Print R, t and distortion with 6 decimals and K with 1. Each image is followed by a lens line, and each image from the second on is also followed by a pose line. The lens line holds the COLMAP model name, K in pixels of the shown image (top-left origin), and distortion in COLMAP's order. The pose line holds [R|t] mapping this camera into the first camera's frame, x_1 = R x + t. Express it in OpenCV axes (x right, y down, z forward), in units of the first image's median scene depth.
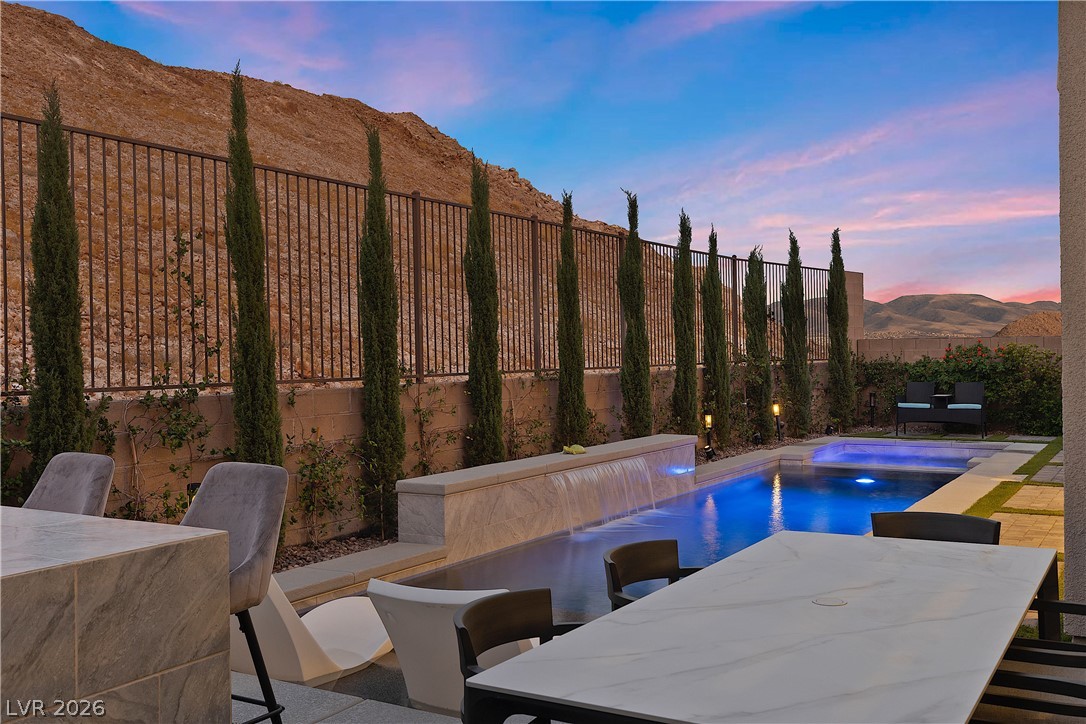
lens RADIAL K [[1059.1, 0, 542.9], [0, 1059.1, 358.5], [0, 0, 1]] dist [0.038708, 0.000000]
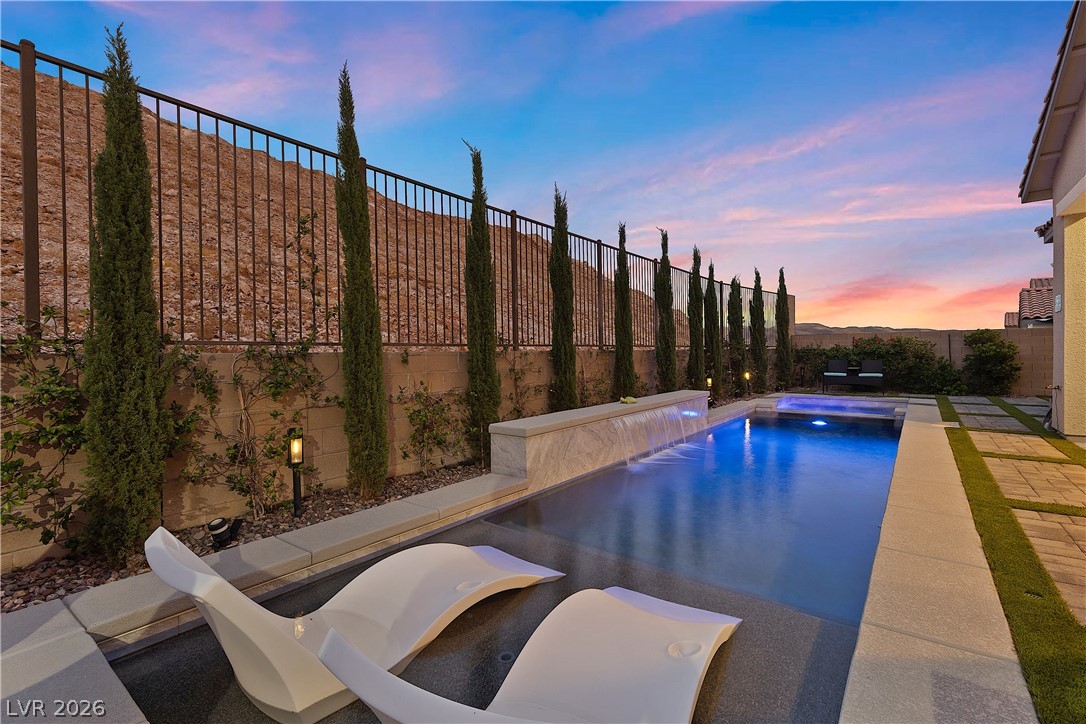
lens RADIAL K [[486.5, 0, 539.6], [0, 486.5, 361.3], [0, 0, 1]] dist [0.019230, -0.000031]
pose [[0.992463, 0.003322, -0.122497, -0.007084], [-0.001897, 0.999929, 0.011752, 0.025953], [0.122528, -0.011431, 0.992399, 0.330330]]
